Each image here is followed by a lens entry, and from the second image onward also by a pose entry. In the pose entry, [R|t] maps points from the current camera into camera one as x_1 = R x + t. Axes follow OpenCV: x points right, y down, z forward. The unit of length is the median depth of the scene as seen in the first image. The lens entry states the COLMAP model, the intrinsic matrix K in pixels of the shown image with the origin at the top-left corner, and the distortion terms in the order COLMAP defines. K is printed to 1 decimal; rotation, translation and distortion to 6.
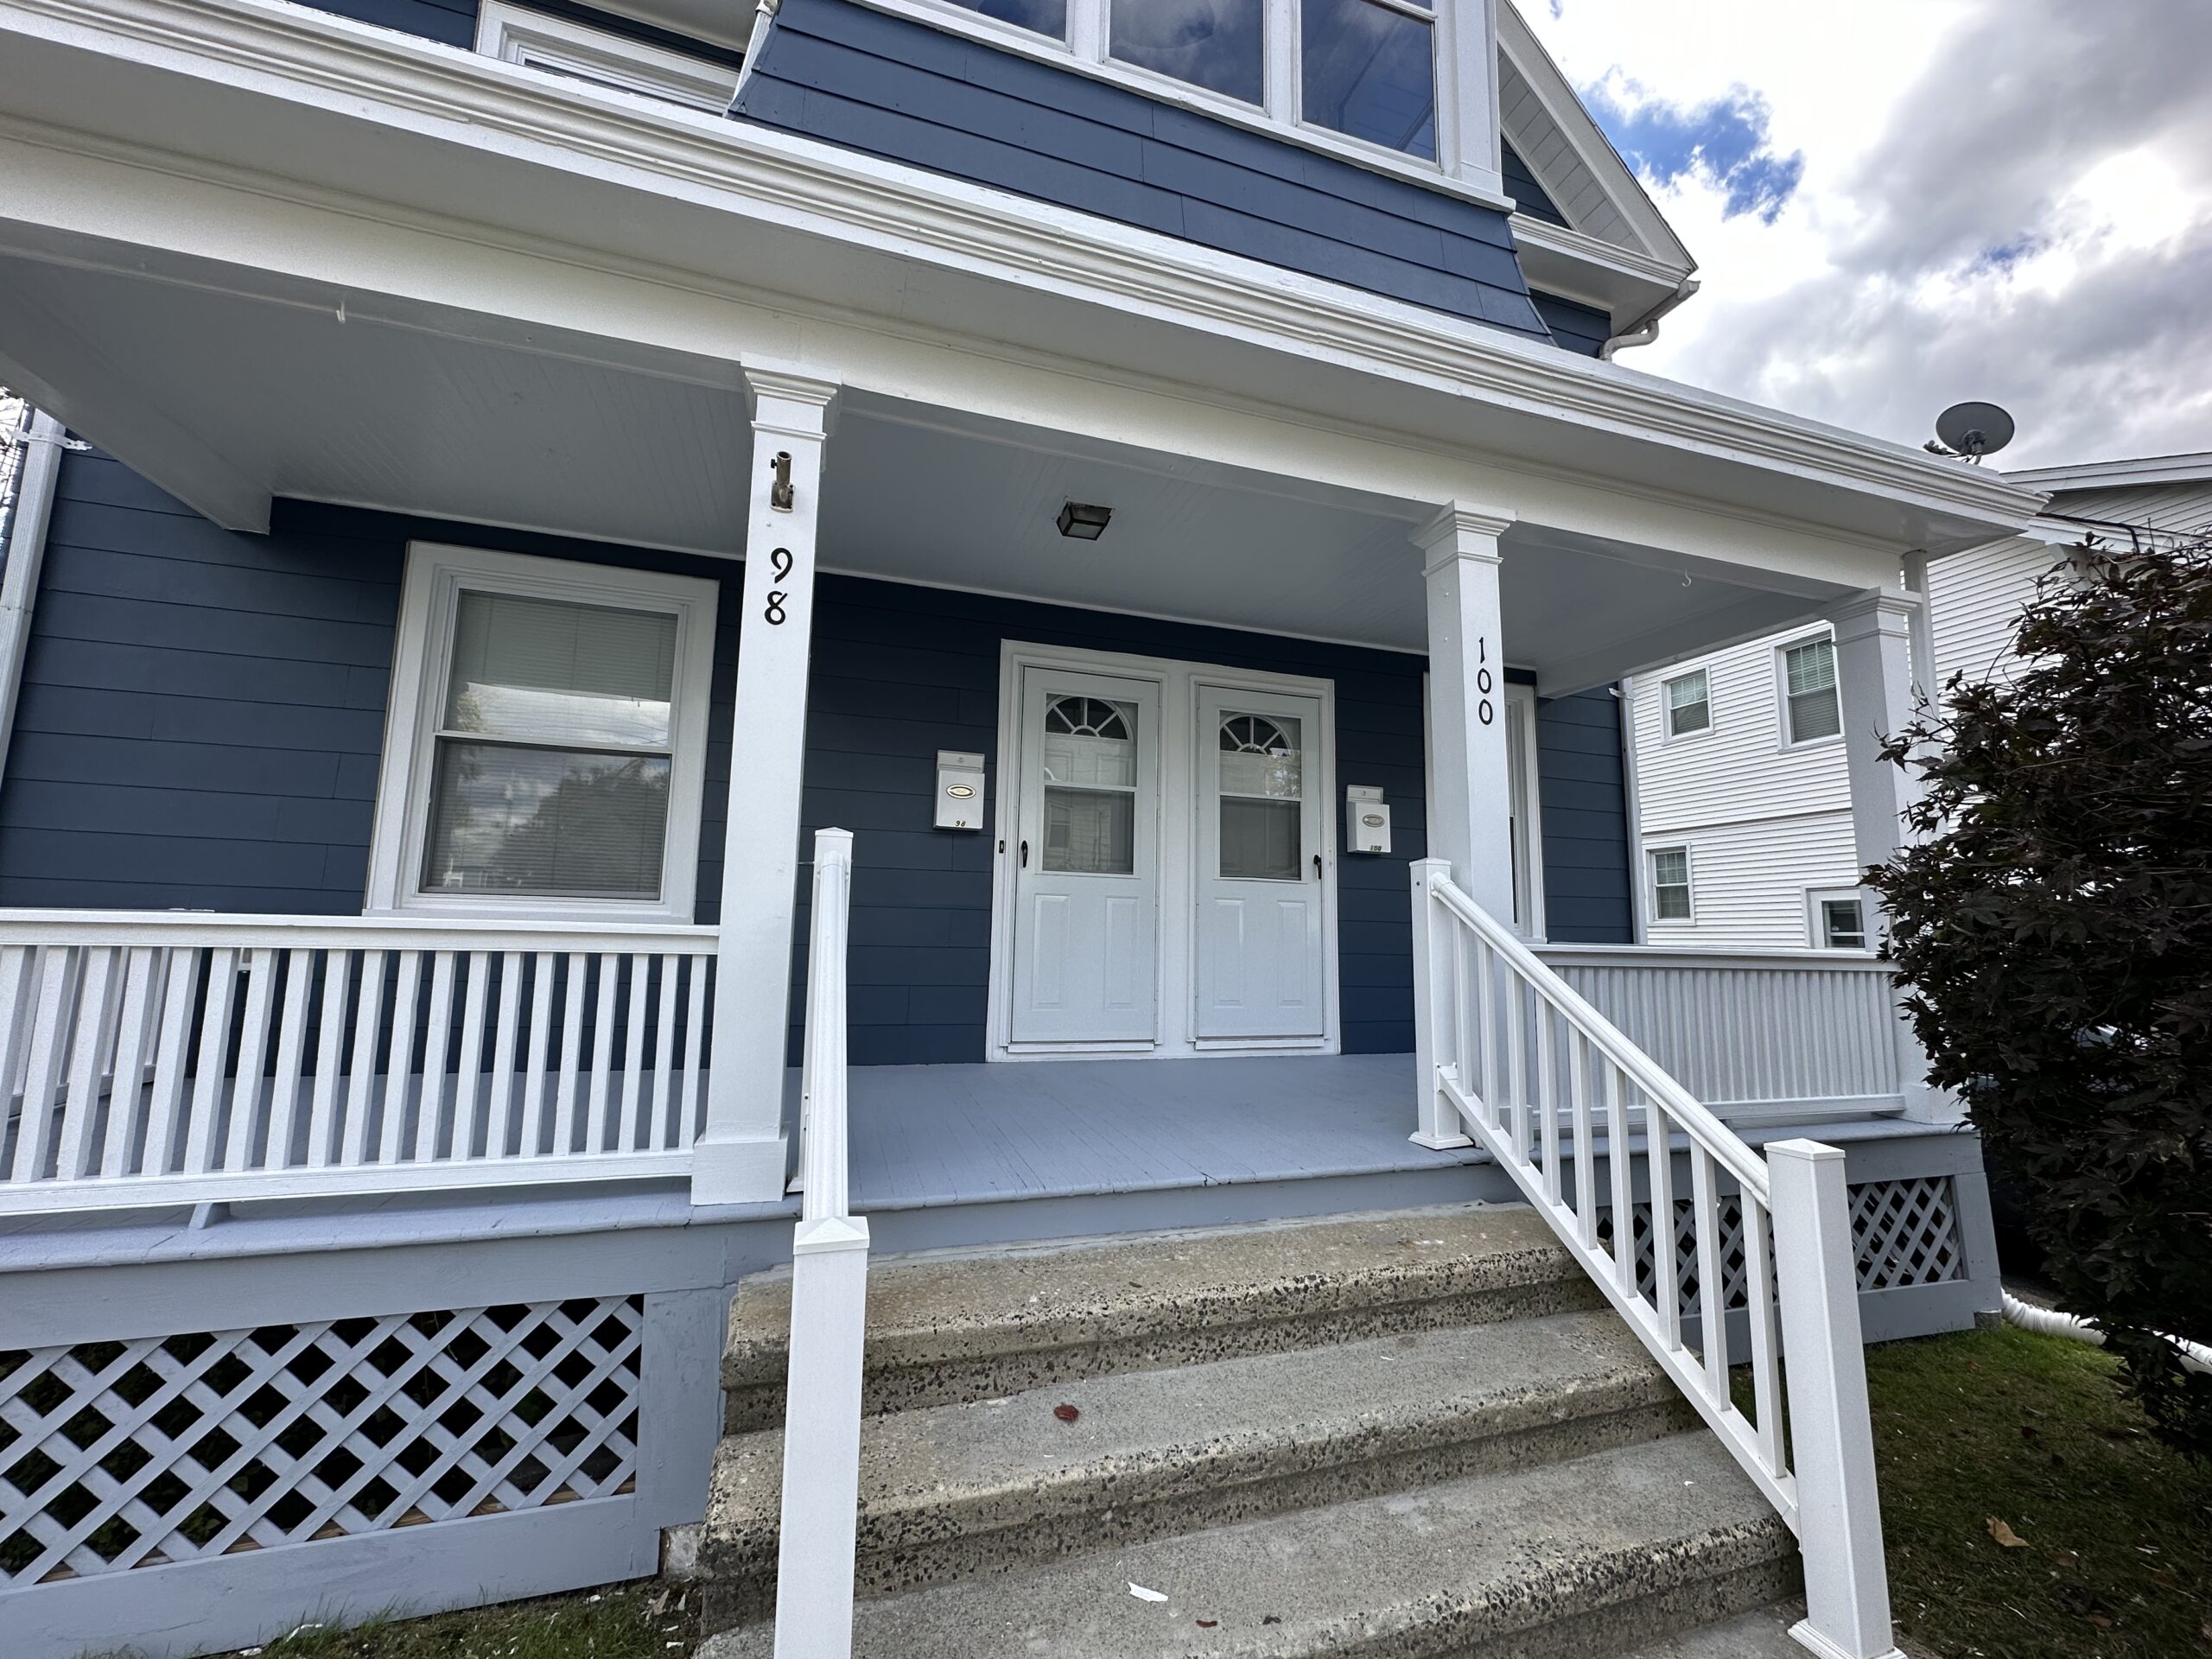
lens RADIAL K [[874.3, 0, 1106.0], [0, 874.3, 829.5], [0, 0, 1]] dist [0.014929, 0.000052]
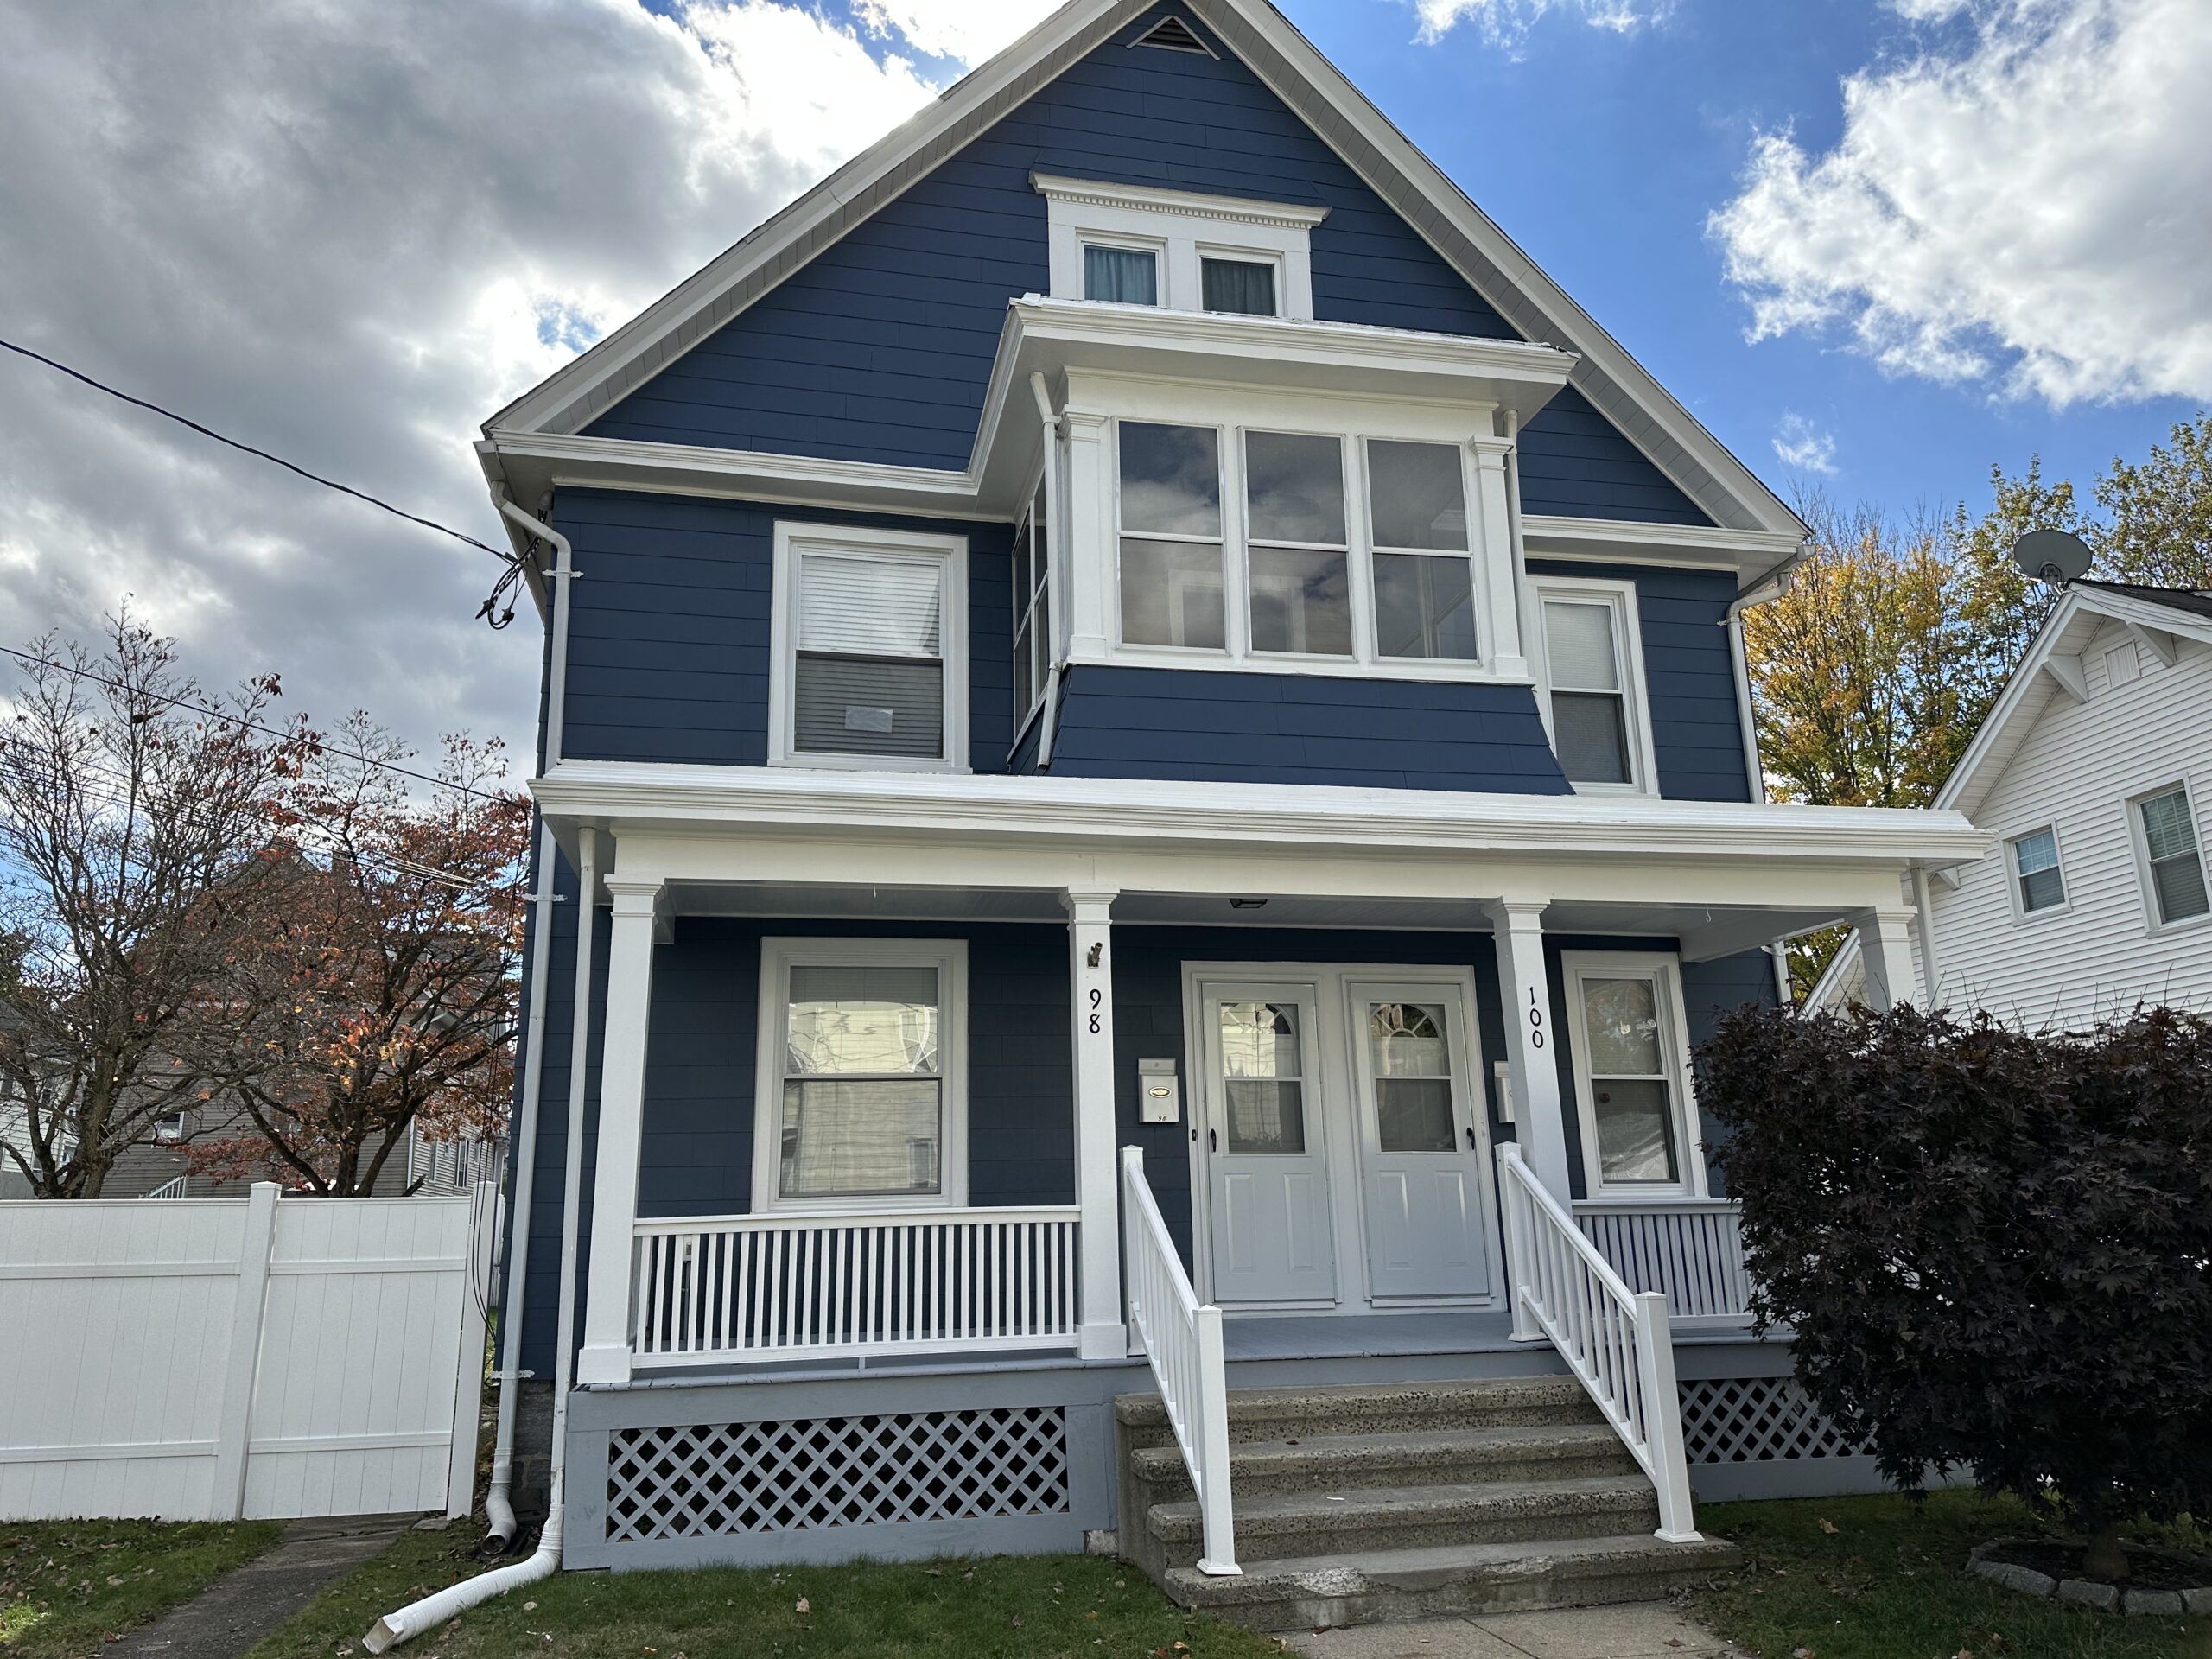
lens RADIAL K [[1518.2, 0, 1114.8], [0, 1518.2, 849.8], [0, 0, 1]] dist [0.158492, -0.211757]
pose [[0.994348, -0.066557, -0.082721, -0.043840], [0.055967, 0.990662, -0.124328, -0.184989], [0.090223, 0.118995, 0.988787, -1.839324]]
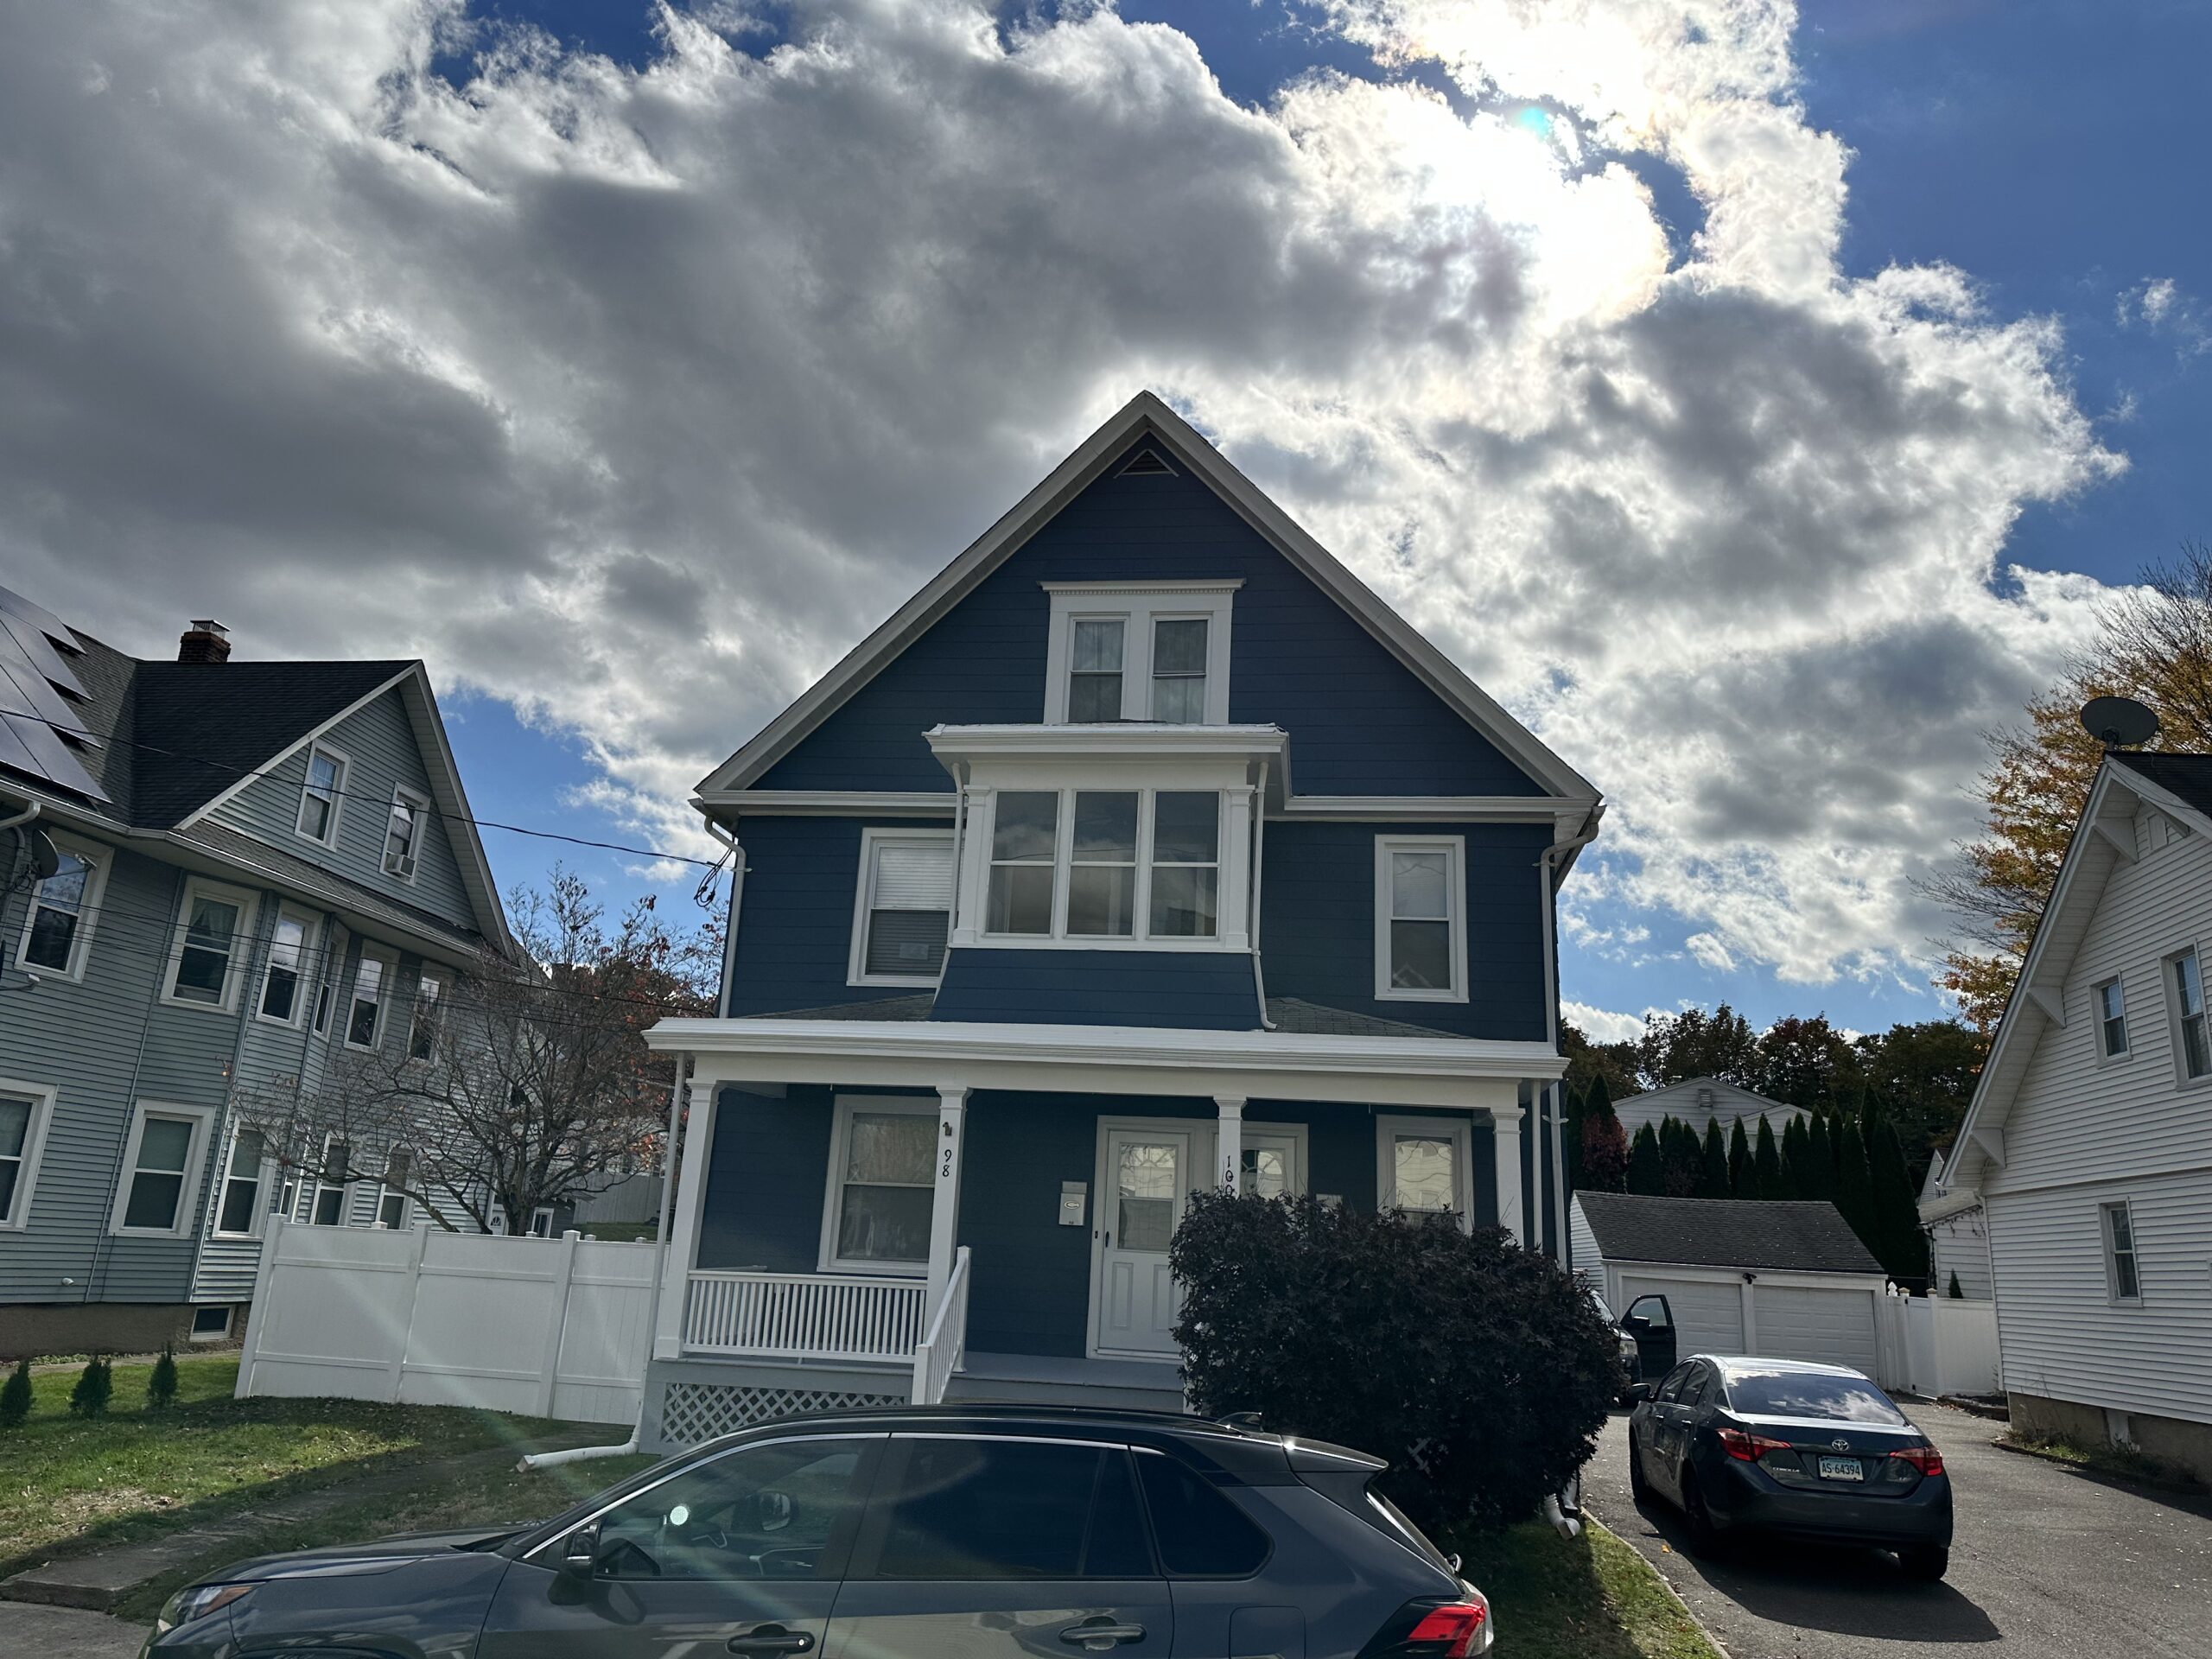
lens RADIAL K [[1518.2, 0, 1114.8], [0, 1518.2, 849.8], [0, 0, 1]] dist [0.158492, -0.211757]
pose [[0.903198, -0.086909, -0.420334, 2.138207], [0.022658, 0.987575, -0.155506, -0.442955], [0.428626, 0.130929, 0.893945, -3.127975]]
